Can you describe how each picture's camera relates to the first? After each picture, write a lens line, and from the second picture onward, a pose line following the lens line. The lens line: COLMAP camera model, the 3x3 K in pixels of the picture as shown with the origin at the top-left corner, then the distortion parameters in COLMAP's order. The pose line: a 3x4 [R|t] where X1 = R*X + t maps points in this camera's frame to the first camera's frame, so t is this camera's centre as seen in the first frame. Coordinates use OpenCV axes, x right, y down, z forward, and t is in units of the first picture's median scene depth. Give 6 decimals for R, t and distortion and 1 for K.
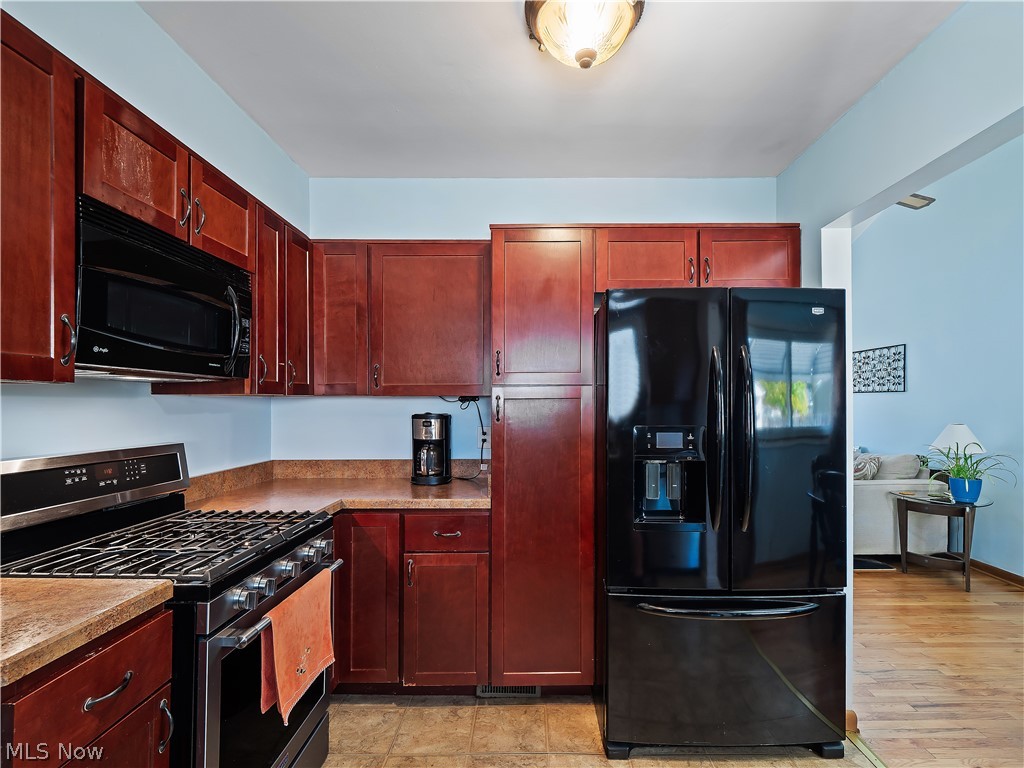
lens RADIAL K [[494.7, 0, 528.2], [0, 494.7, 401.7], [0, 0, 1]] dist [0.000058, -0.002269]
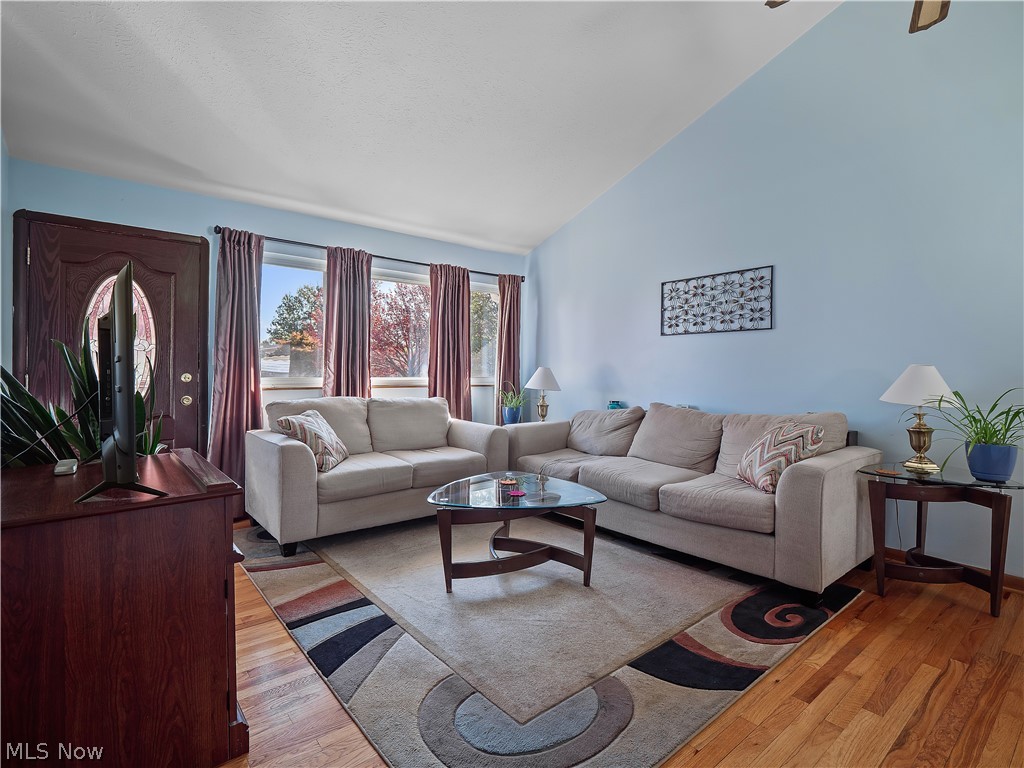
lens RADIAL K [[494.7, 0, 496.1], [0, 494.7, 371.0], [0, 0, 1]] dist [0.000058, -0.002269]
pose [[0.780525, 0.006527, 0.625091, -0.027086], [-0.008734, 0.999962, 0.000465, 0.043623], [-0.625064, -0.005822, 0.780552, 0.647747]]
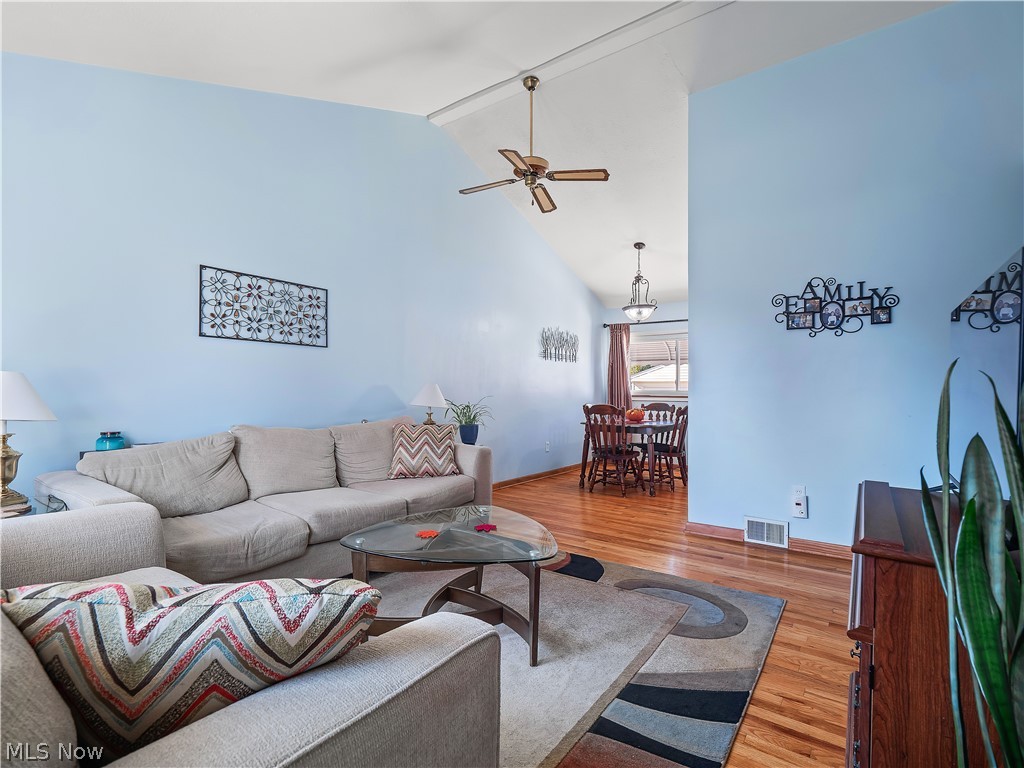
lens RADIAL K [[494.7, 0, 511.8], [0, 494.7, 387.2], [0, 0, 1]] dist [0.000058, -0.002269]
pose [[-0.811227, -0.002649, 0.584726, 0.032794], [-0.012499, 0.999840, -0.012811, 0.049473], [-0.584598, -0.017701, -0.811130, 1.417512]]
